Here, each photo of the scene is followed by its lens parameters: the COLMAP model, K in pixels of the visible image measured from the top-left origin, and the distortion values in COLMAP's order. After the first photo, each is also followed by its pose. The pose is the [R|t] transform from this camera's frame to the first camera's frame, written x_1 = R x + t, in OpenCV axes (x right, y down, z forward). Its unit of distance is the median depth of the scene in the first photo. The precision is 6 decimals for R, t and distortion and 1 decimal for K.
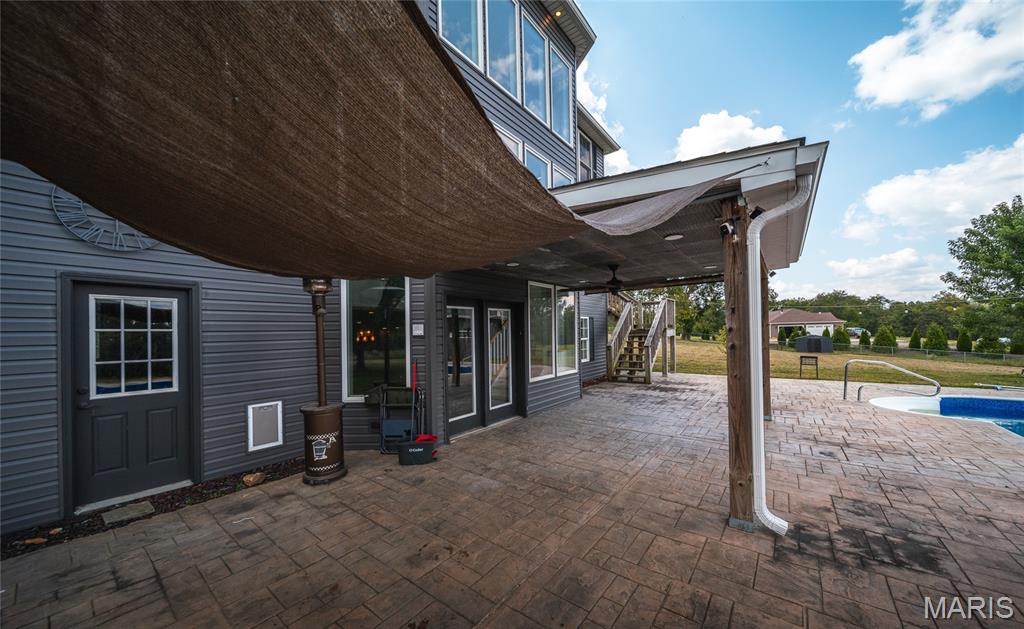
lens RADIAL K [[360.4, 0, 504.0], [0, 360.4, 328.2], [0, 0, 1]] dist [-0.001749, -0.000097]
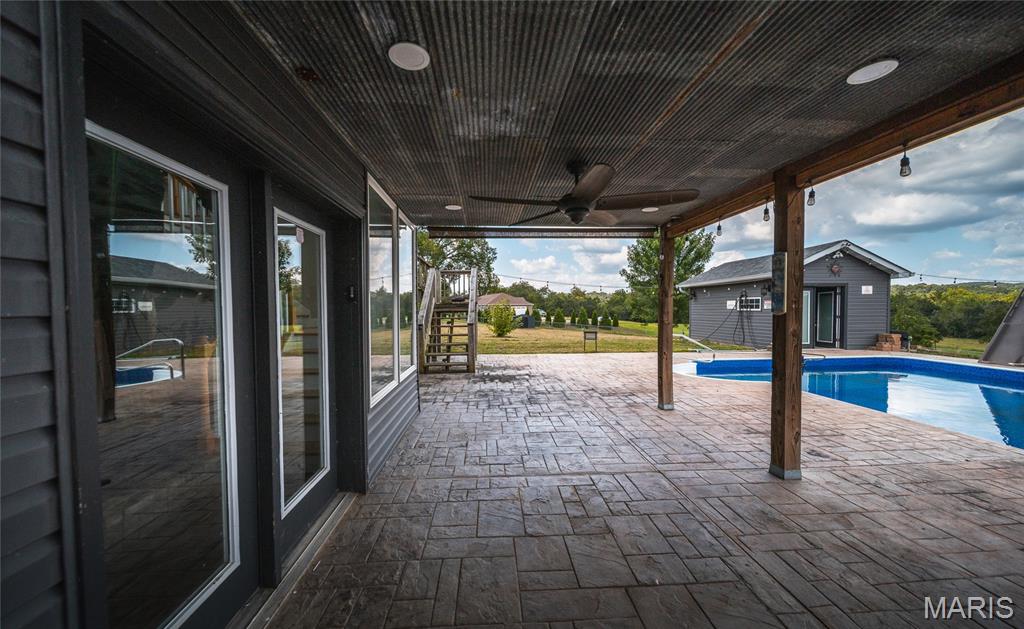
lens RADIAL K [[360.4, 0, 504.0], [0, 360.4, 328.2], [0, 0, 1]] dist [-0.001749, -0.000097]
pose [[0.750476, -0.019766, 0.660602, -0.177681], [-0.017769, 0.998588, 0.050066, 0.052971], [-0.660658, -0.049311, 0.749065, 1.069561]]
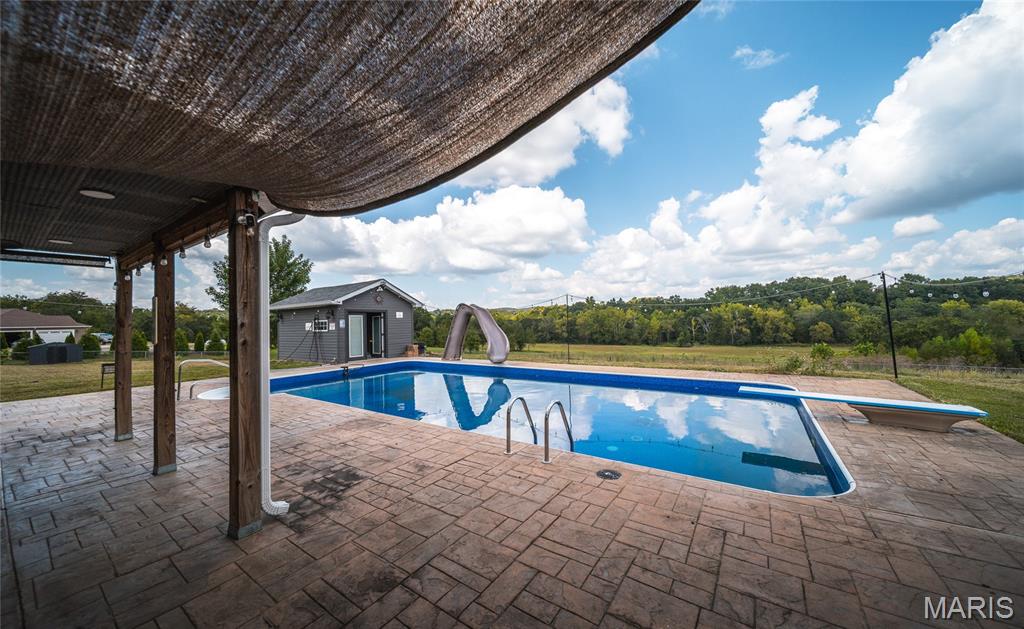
lens RADIAL K [[363.8, 0, 496.2], [0, 363.8, 315.2], [0, 0, 1]] dist [0.009551, -0.000192]
pose [[-0.043237, 0.041217, 0.998214, -0.285287], [0.010299, 0.999114, -0.040808, 0.019424], [-0.999012, 0.008516, -0.043624, 0.300445]]
